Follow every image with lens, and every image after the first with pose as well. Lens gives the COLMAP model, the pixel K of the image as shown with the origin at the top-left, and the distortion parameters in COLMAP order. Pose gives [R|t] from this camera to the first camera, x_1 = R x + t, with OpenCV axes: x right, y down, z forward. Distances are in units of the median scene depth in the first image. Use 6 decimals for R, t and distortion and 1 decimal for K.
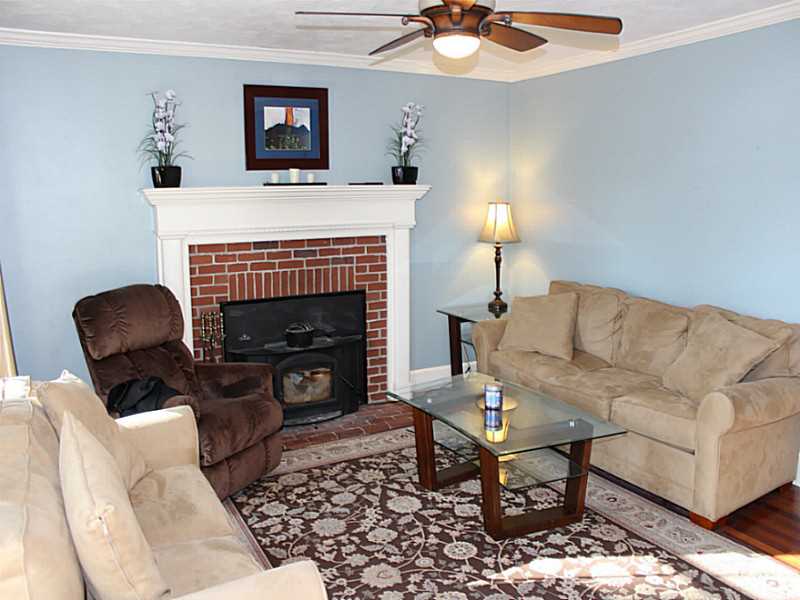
lens RADIAL K [[690.2, 0, 404.6], [0, 690.2, 297.0], [0, 0, 1]] dist [-0.161774, 0.113800]
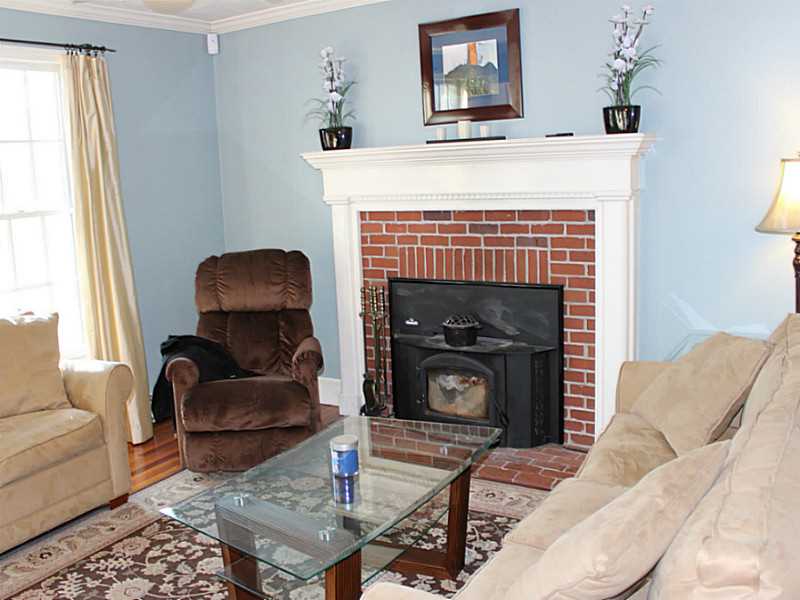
lens RADIAL K [[773.6, 0, 400.0], [0, 773.6, 286.5], [0, 0, 1]] dist [-0.165250, 0.154056]
pose [[0.467863, 0.124946, -0.874925, 0.596276], [-0.091333, 0.991491, 0.092753, -0.072286], [0.879069, 0.036514, 0.475293, 0.515762]]
